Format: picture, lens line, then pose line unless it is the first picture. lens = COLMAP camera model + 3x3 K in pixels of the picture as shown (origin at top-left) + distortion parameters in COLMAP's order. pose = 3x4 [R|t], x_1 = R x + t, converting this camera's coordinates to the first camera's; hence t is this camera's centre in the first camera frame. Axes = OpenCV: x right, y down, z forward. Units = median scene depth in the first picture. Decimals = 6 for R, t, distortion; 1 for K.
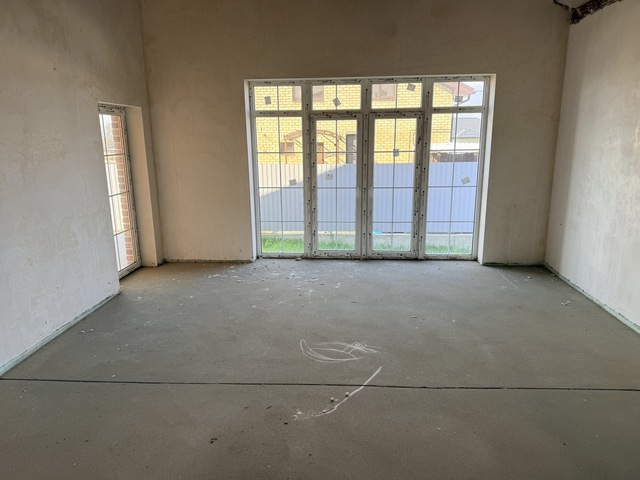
lens RADIAL K [[447.8, 0, 323.4], [0, 447.8, 244.2], [0, 0, 1]] dist [0.008776, -0.010414]
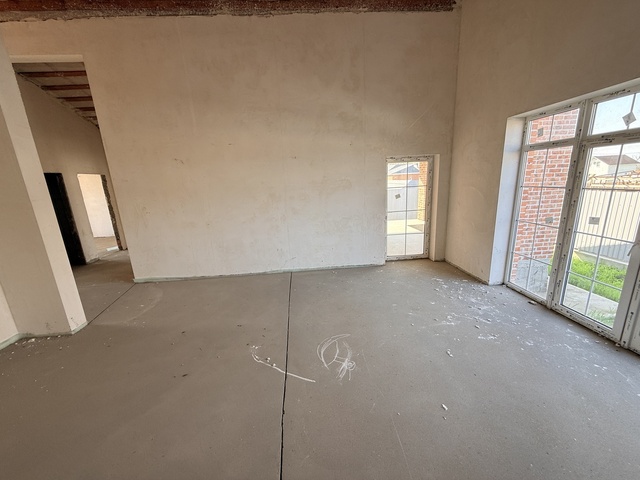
lens RADIAL K [[256.7, 0, 320.3], [0, 256.7, 240.8], [0, 0, 1]] dist [0.000002, 0.000081]
pose [[0.126328, 0.233325, -0.964158, 0.403979], [-0.186409, 0.960213, 0.207947, -0.128429], [0.974317, 0.153458, 0.164796, 0.500683]]
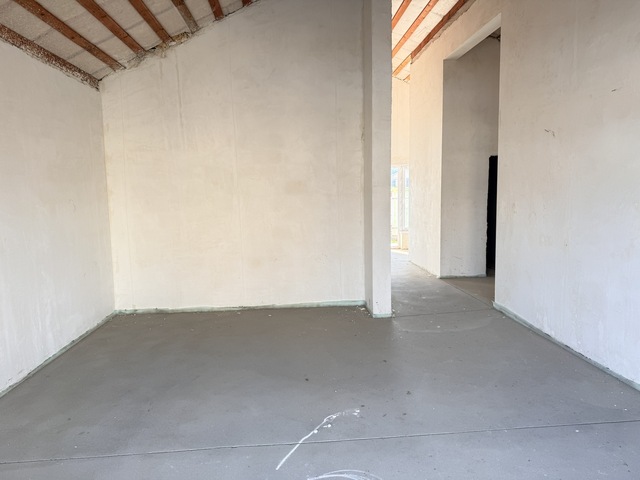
lens RADIAL K [[447.8, 0, 318.7], [0, 447.8, 240.3], [0, 0, 1]] dist [0.008776, -0.010414]
pose [[-0.989880, 0.033543, -0.137887, 0.087004], [-0.015890, 0.939355, 0.342578, -0.206751], [0.141016, 0.341302, -0.929315, 0.932551]]
